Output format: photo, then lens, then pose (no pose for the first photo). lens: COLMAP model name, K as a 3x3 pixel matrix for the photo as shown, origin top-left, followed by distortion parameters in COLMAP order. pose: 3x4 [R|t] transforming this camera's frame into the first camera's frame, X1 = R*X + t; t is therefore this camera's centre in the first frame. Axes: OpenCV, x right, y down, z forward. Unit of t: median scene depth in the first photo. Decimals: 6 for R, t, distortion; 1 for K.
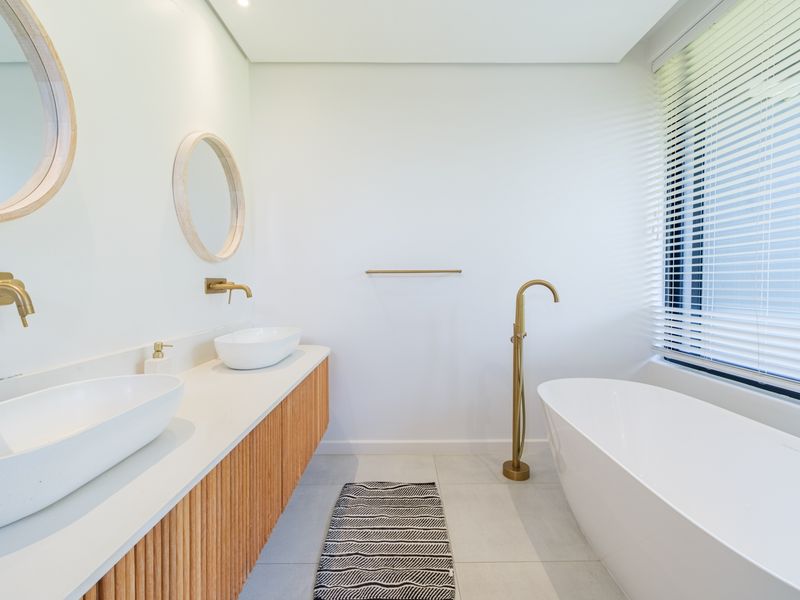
lens RADIAL K [[393.1, 0, 397.3], [0, 393.1, 291.1], [0, 0, 1]] dist [0.002536, 0.000540]
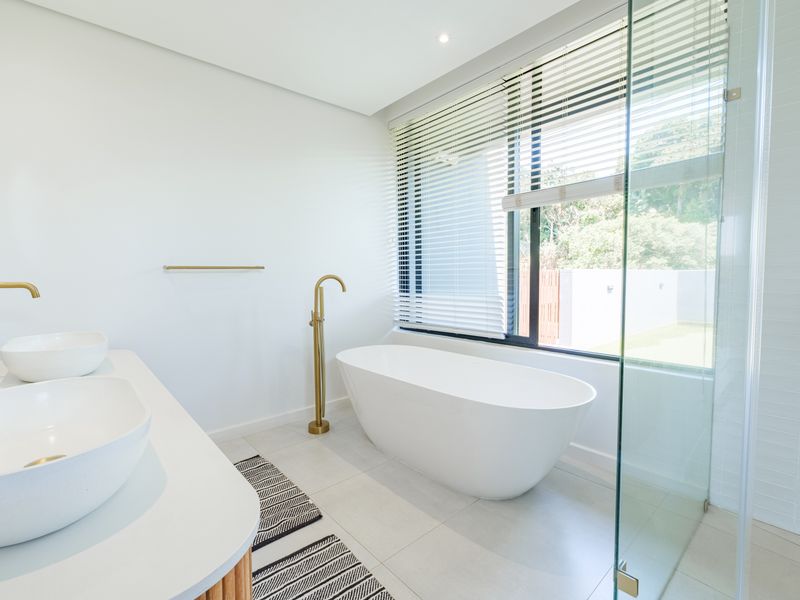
lens RADIAL K [[393.1, 0, 397.3], [0, 393.1, 291.1], [0, 0, 1]] dist [0.002536, 0.000540]
pose [[0.751989, -0.031311, 0.658432, -0.319157], [0.022380, 0.999508, 0.021971, 0.001171], [-0.658796, -0.001786, 0.752319, -0.106131]]
